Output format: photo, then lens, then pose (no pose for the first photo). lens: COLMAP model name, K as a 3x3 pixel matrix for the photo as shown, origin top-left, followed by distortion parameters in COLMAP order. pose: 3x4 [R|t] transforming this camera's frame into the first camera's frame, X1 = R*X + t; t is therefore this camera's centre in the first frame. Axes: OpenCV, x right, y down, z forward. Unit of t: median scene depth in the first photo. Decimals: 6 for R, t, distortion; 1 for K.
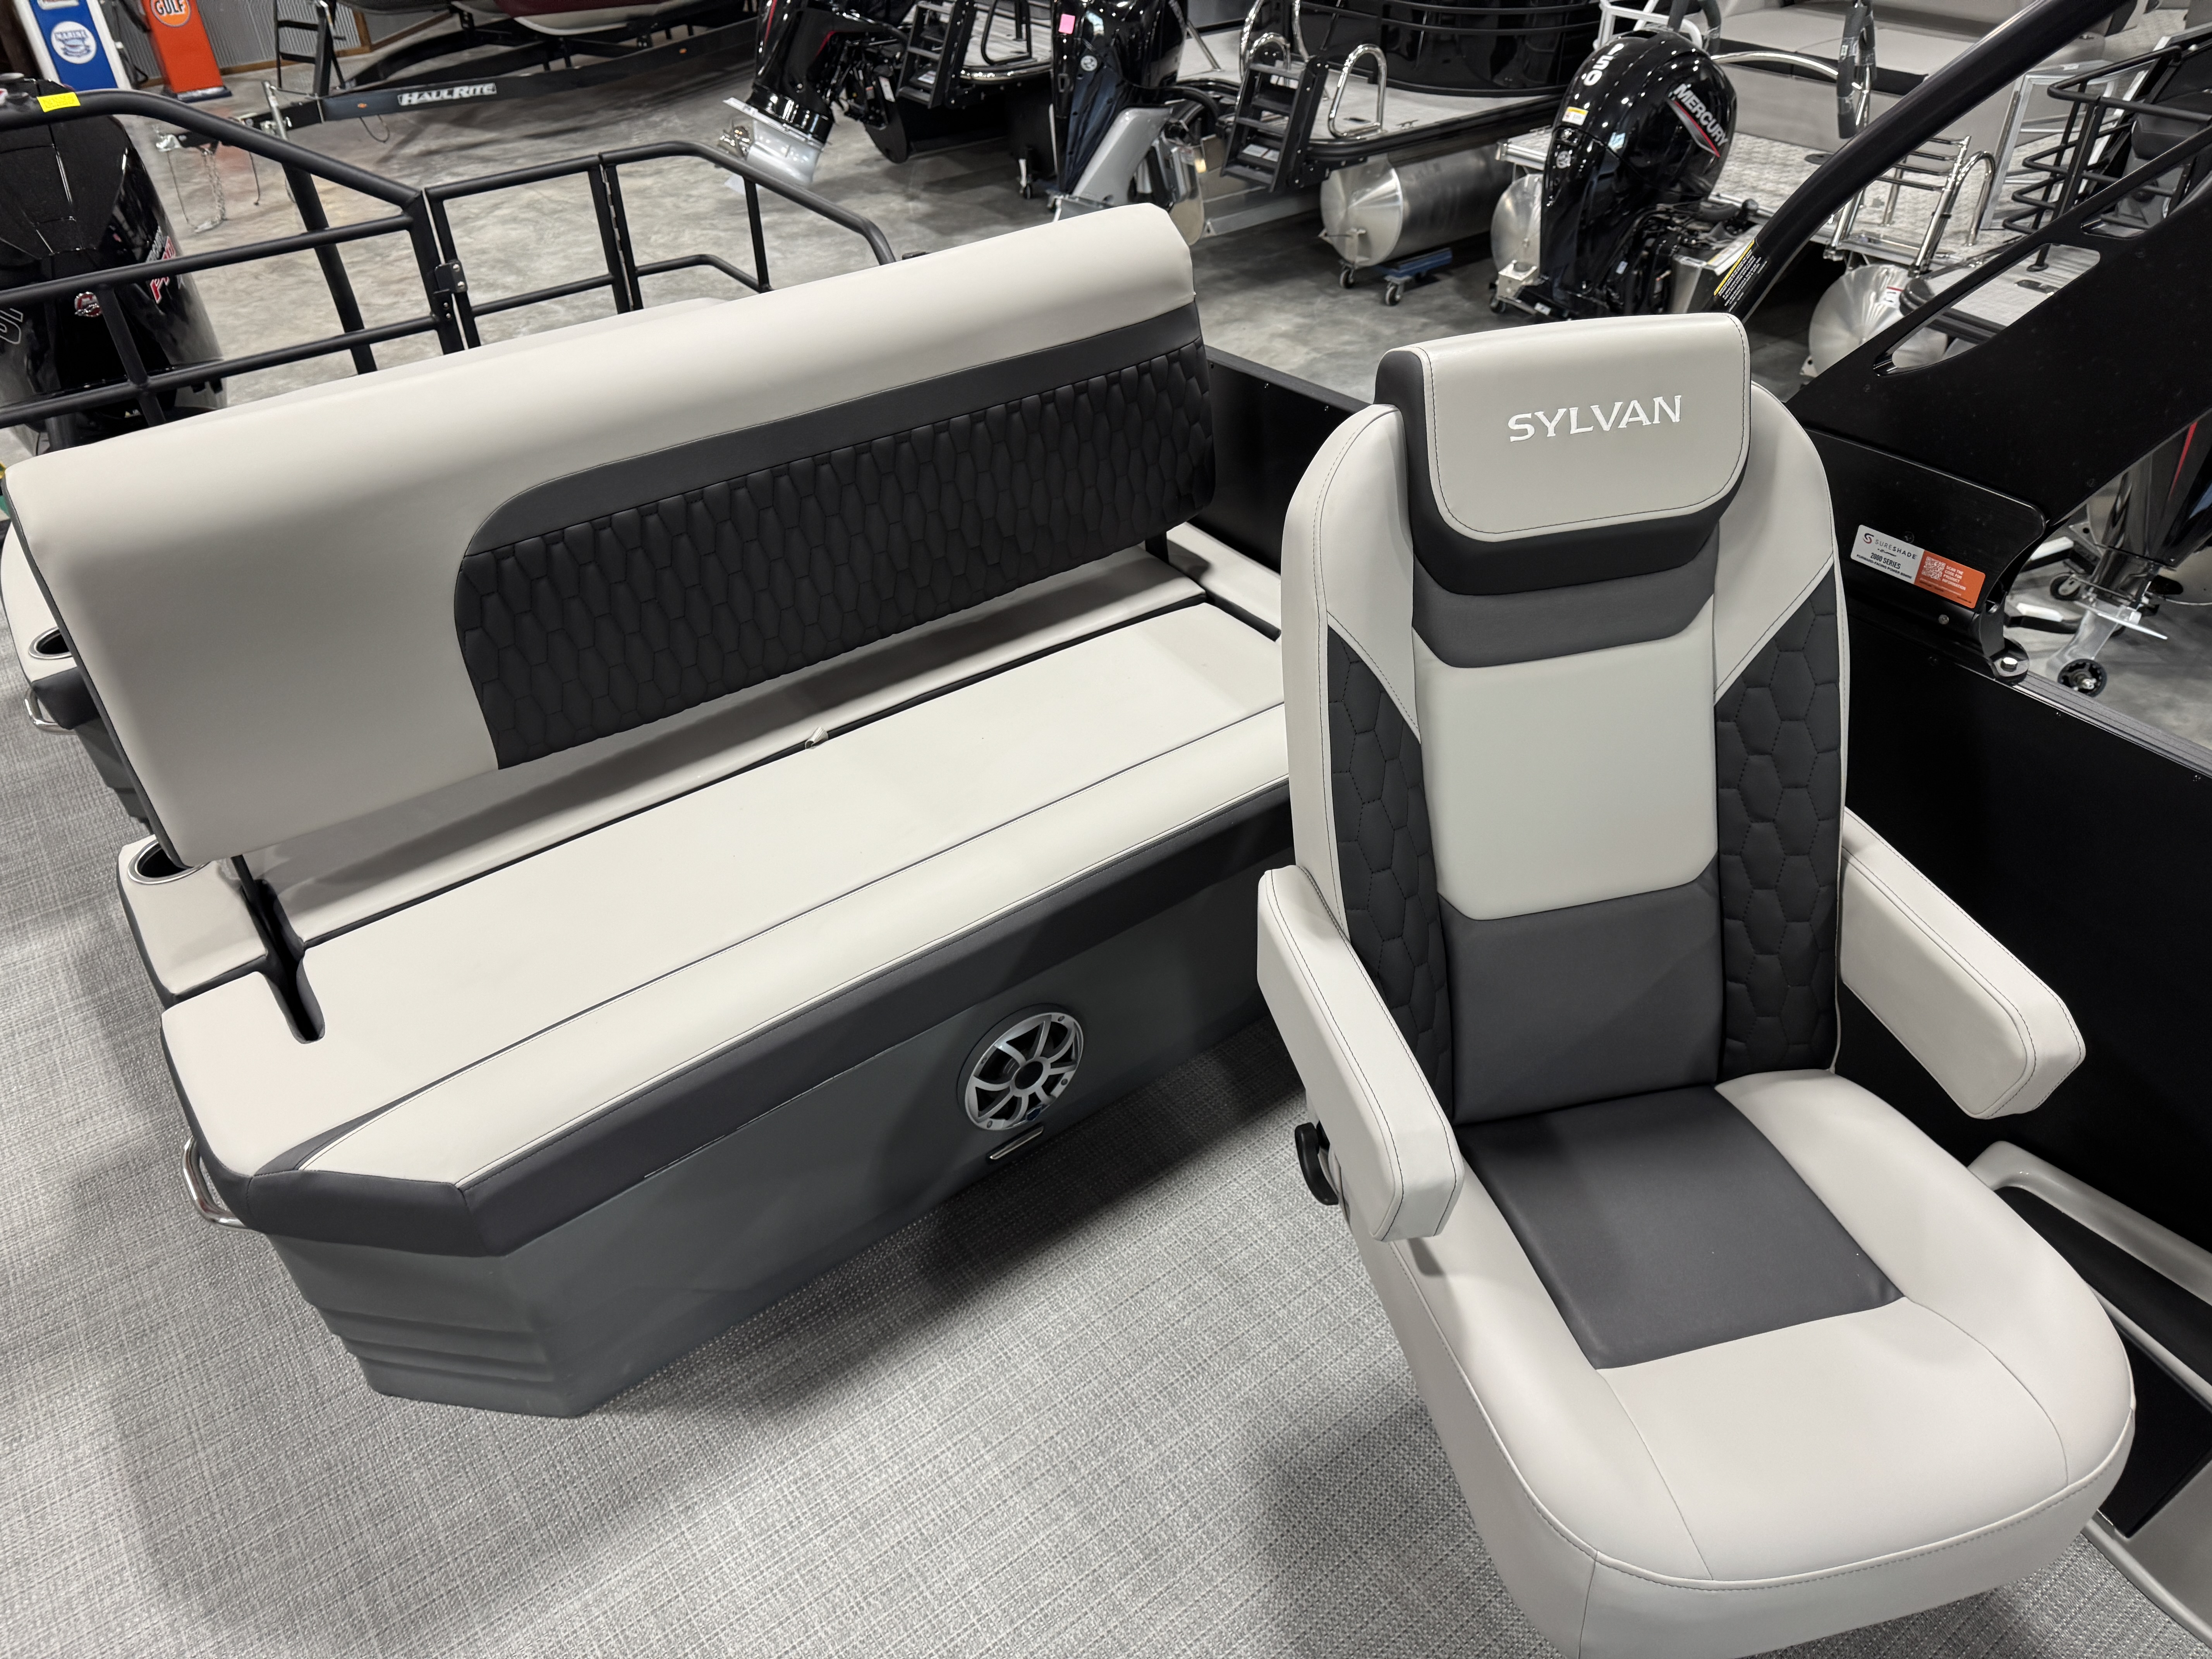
lens RADIAL K [[1610.2, 0, 1106.0], [0, 1610.2, 829.5], [0, 0, 1]] dist [-0.018642, -0.002076]
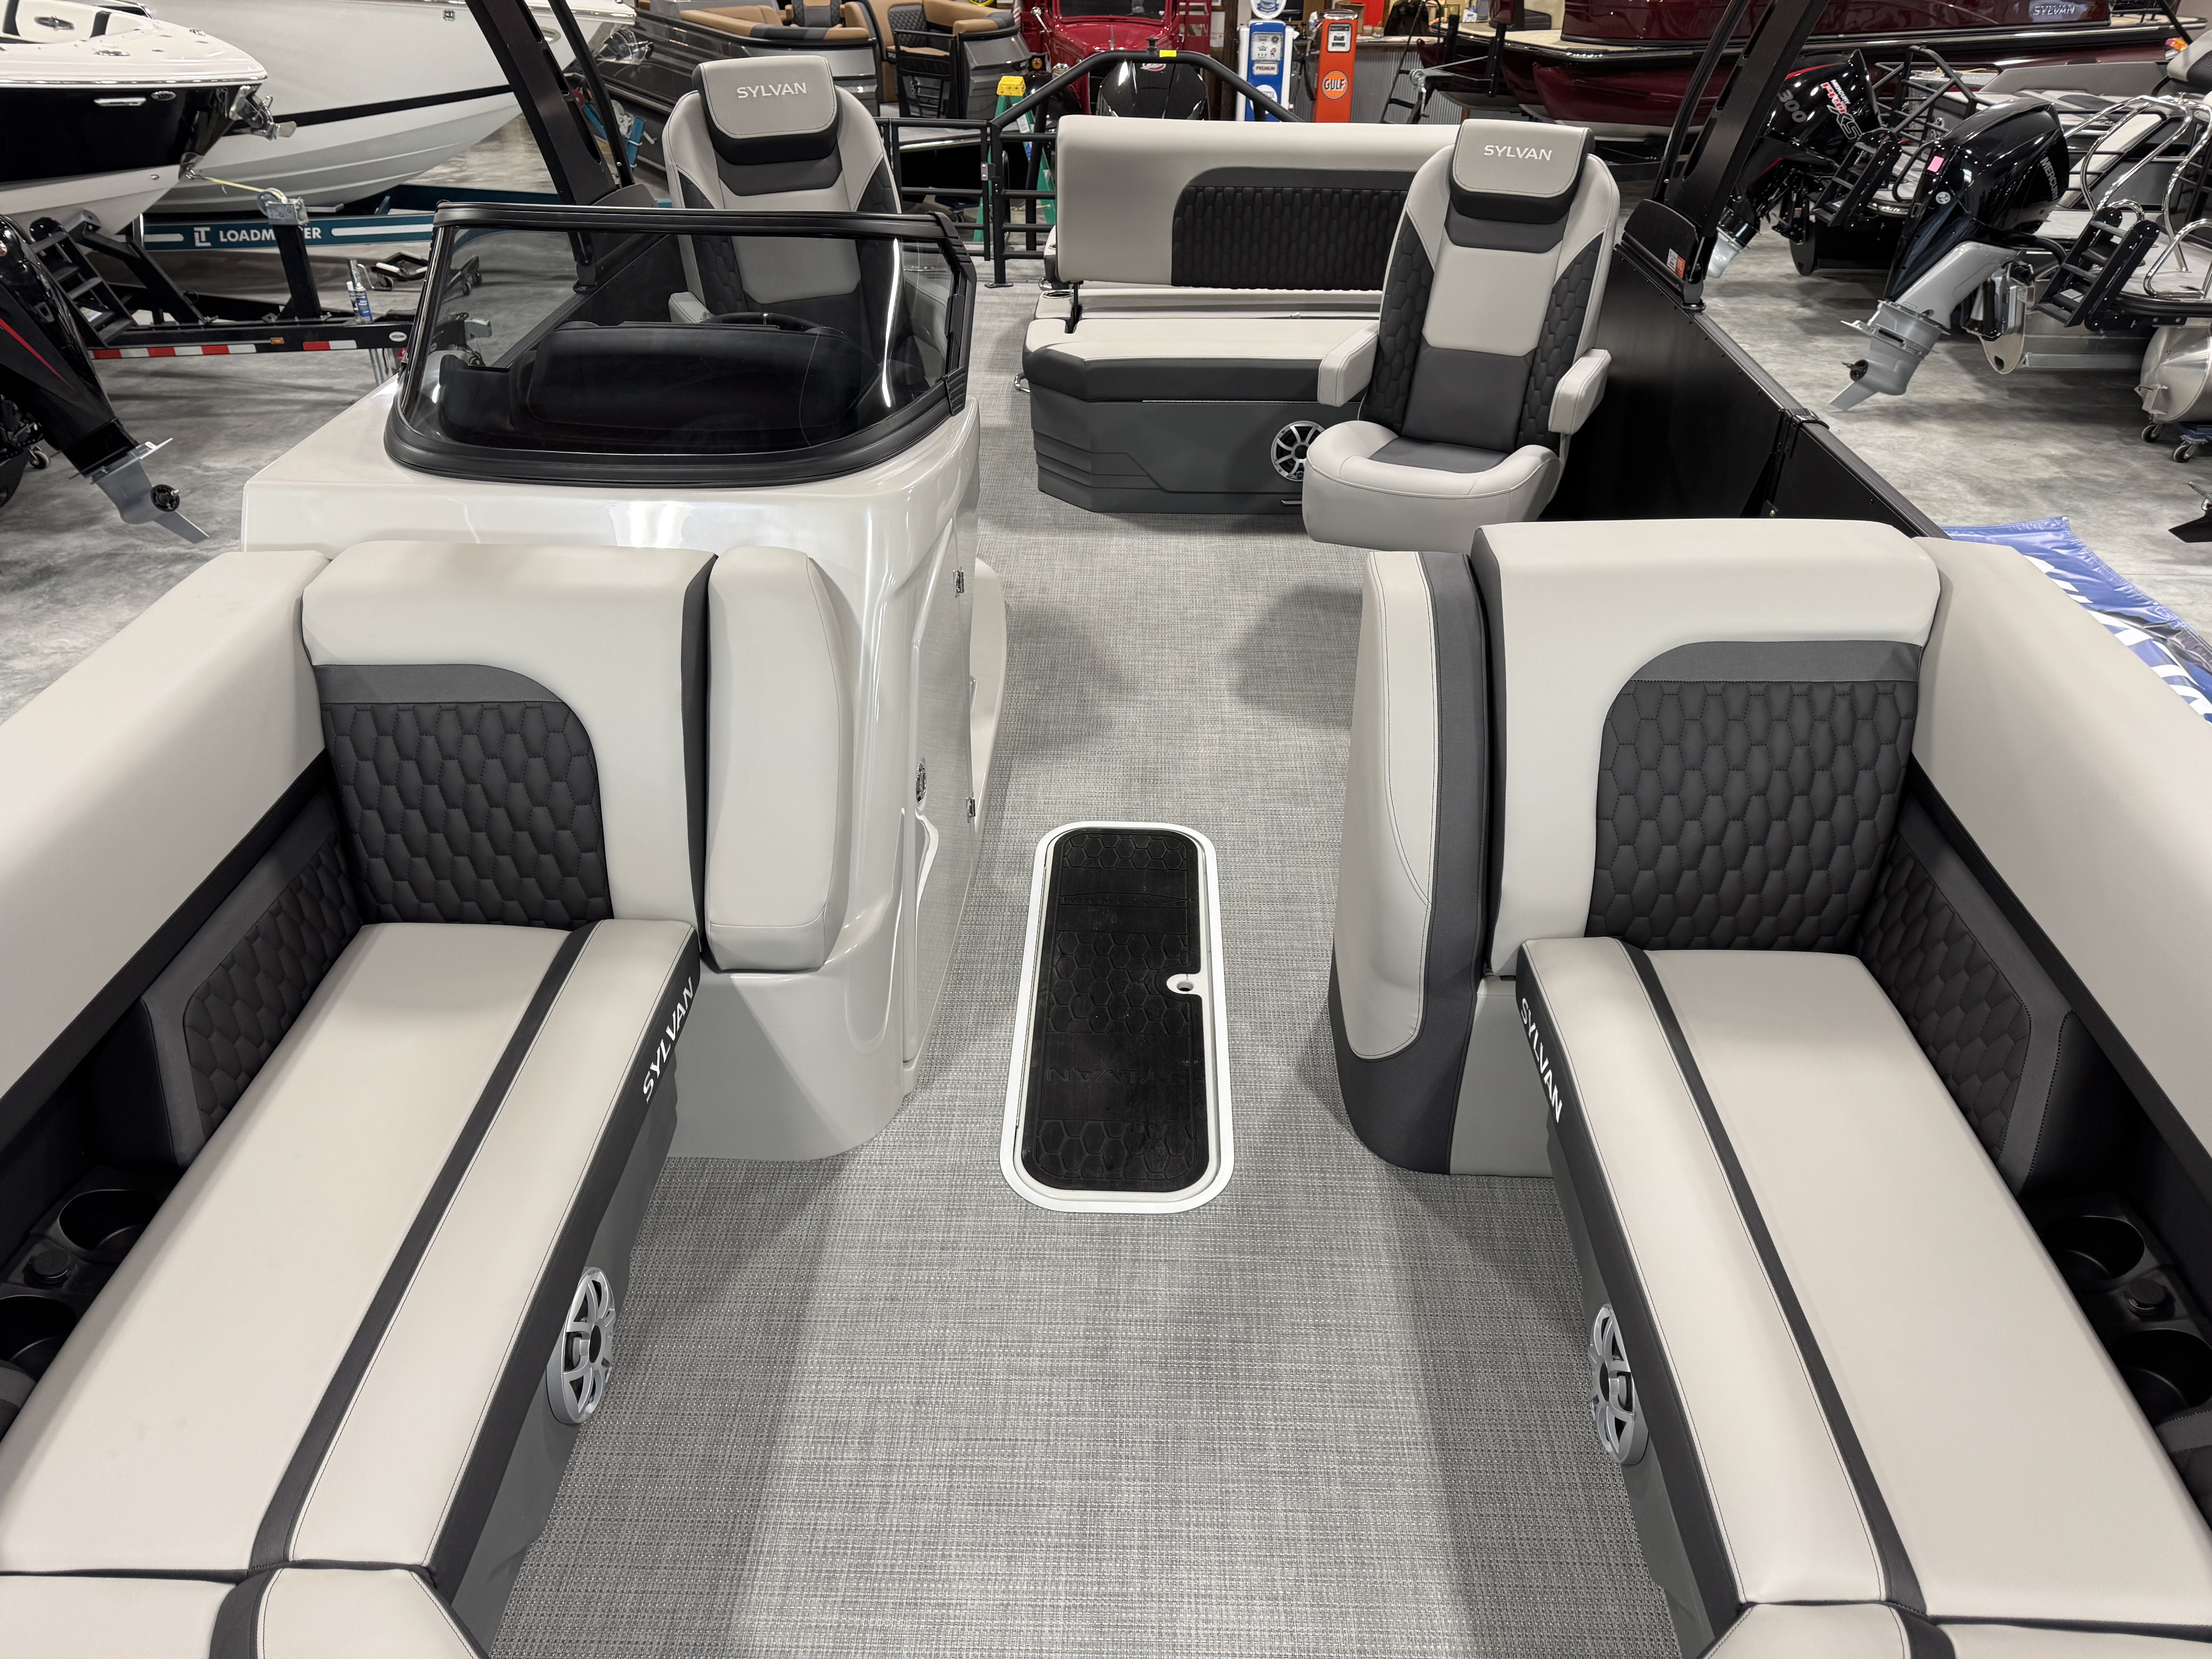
lens RADIAL K [[1555.1, 0, 1106.0], [0, 1555.1, 829.5], [0, 0, 1]] dist [-0.009603, -0.003180]
pose [[0.793496, 0.350812, -0.497288, 0.223777], [-0.383500, 0.922717, 0.039001, 0.146734], [0.472538, 0.159763, 0.866709, -0.214125]]
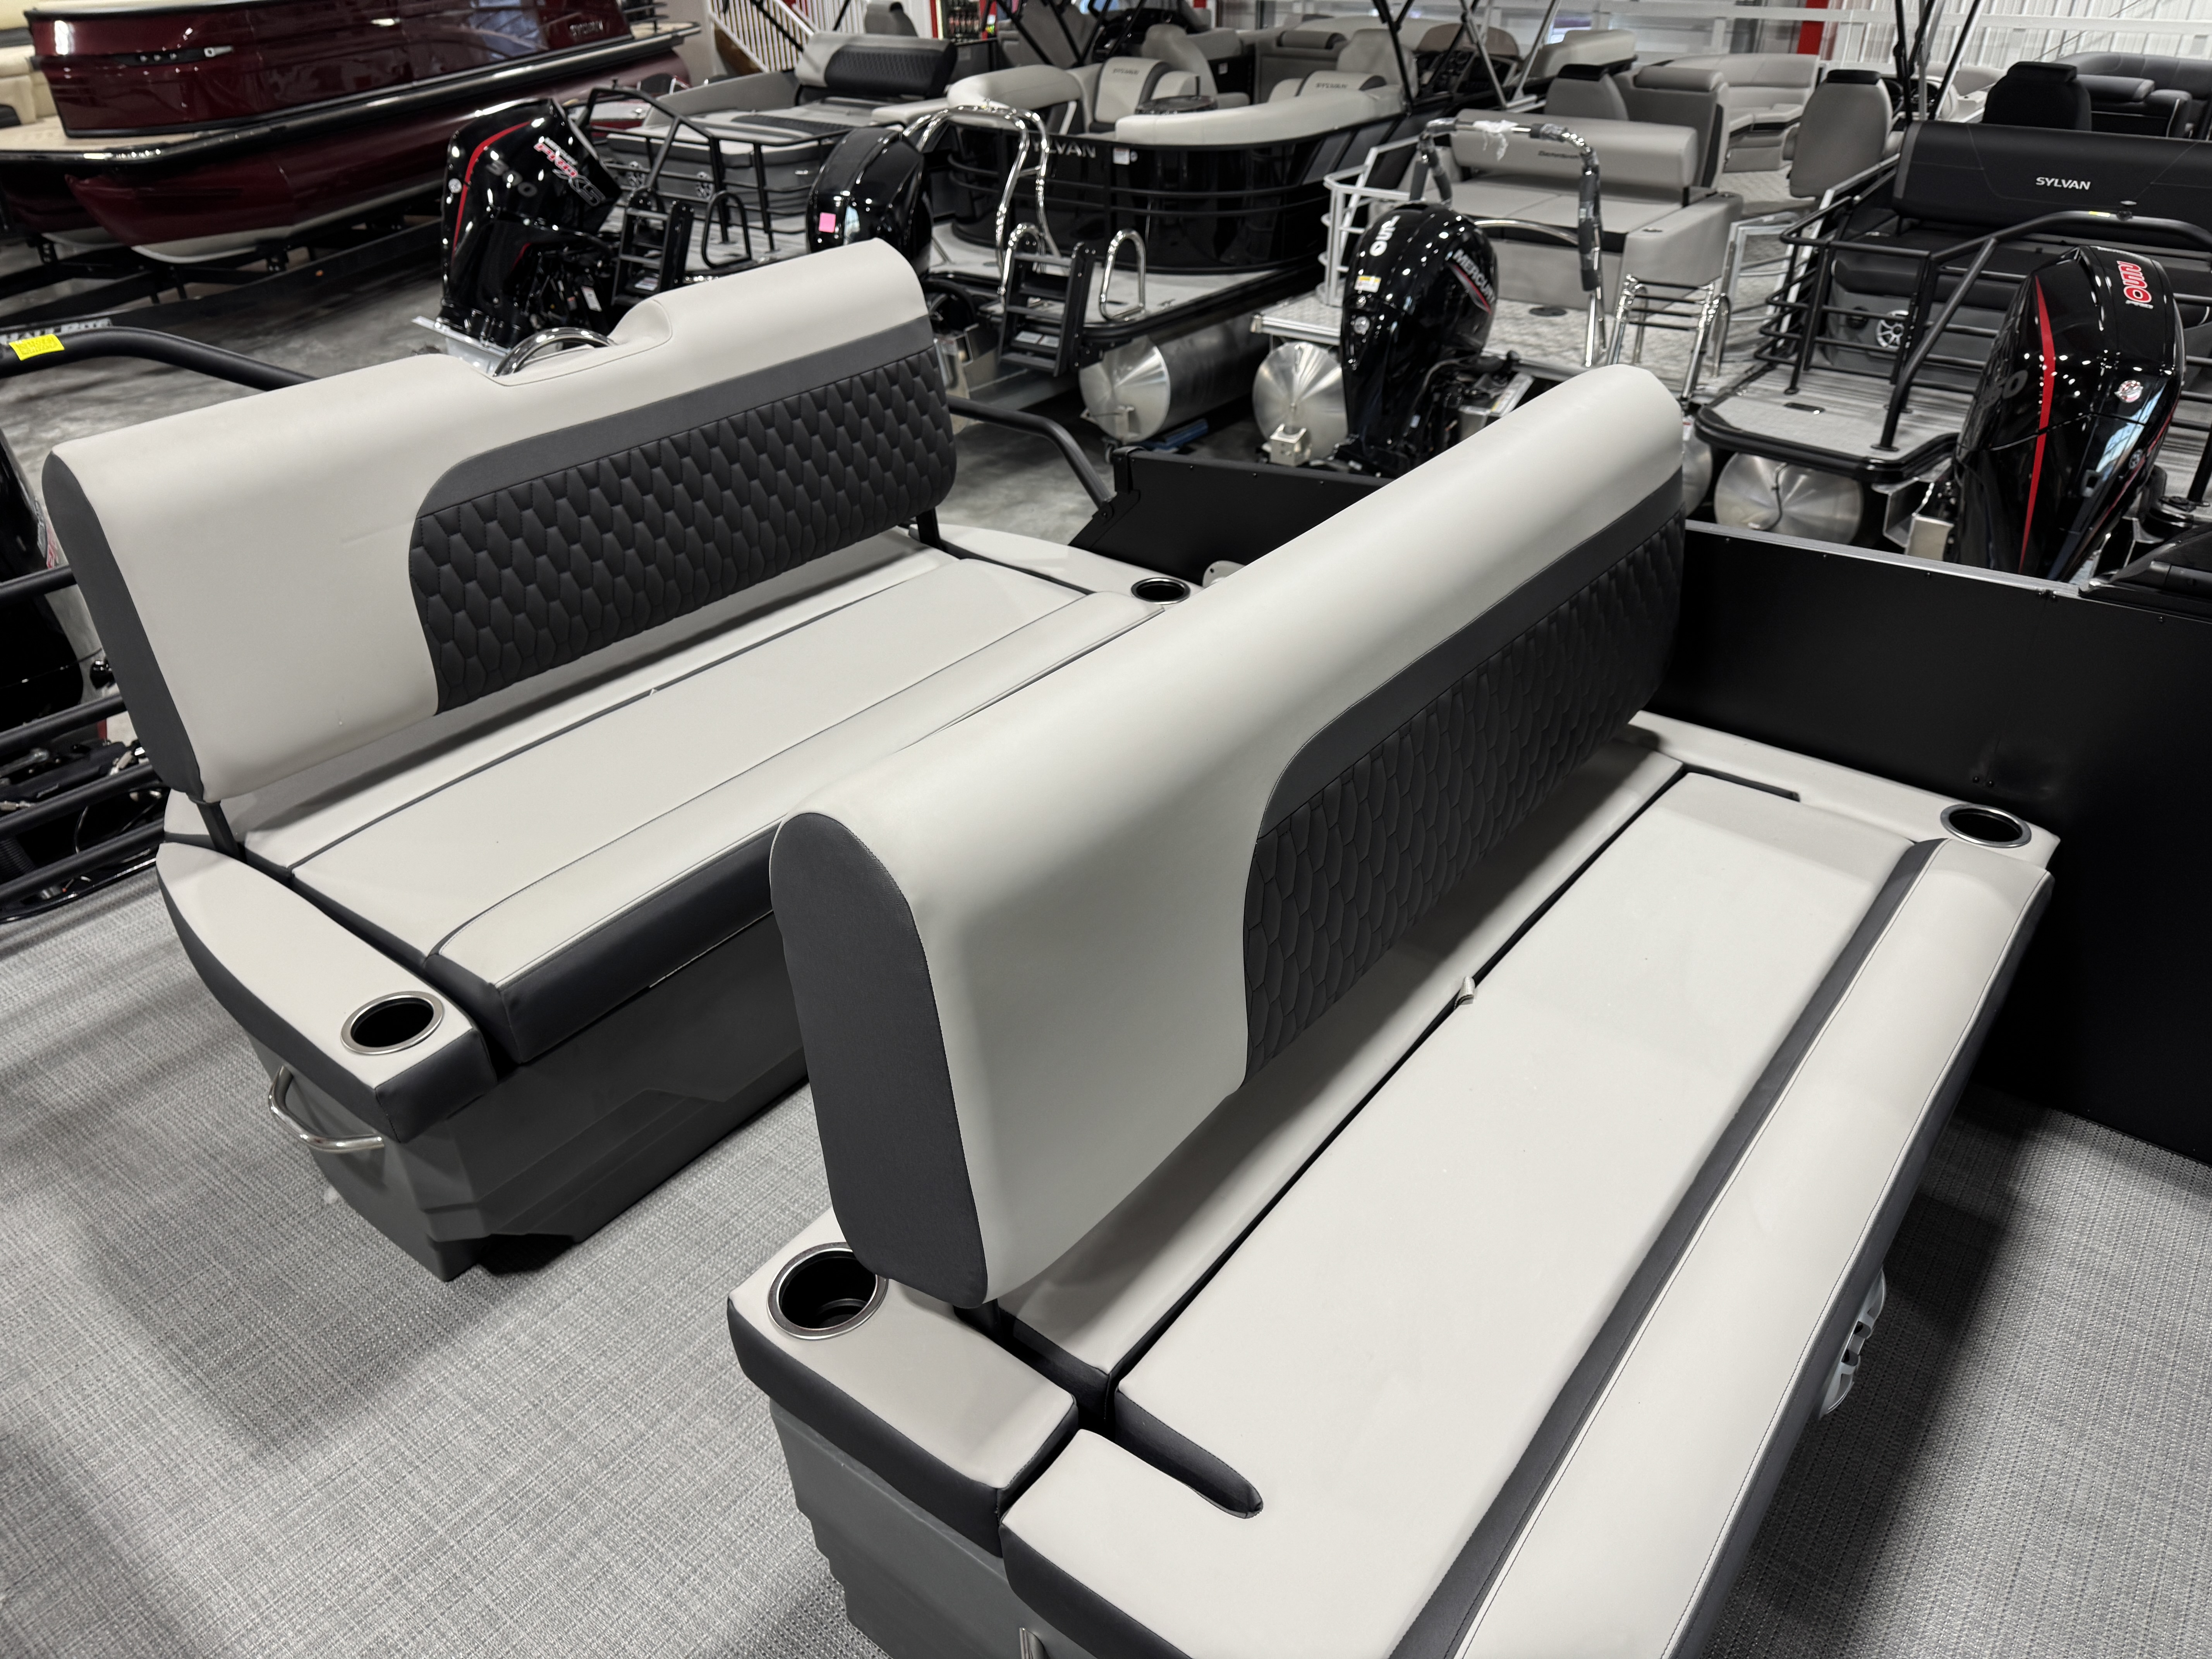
lens RADIAL K [[1543.8, 0, 1113.0], [0, 1543.8, 889.8], [0, 0, 1]] dist [0.026855, -0.055220]
pose [[0.955965, -0.147918, 0.253477, -0.154877], [0.163123, 0.985797, -0.039938, -0.029064], [-0.243970, 0.079528, 0.966516, 0.064382]]
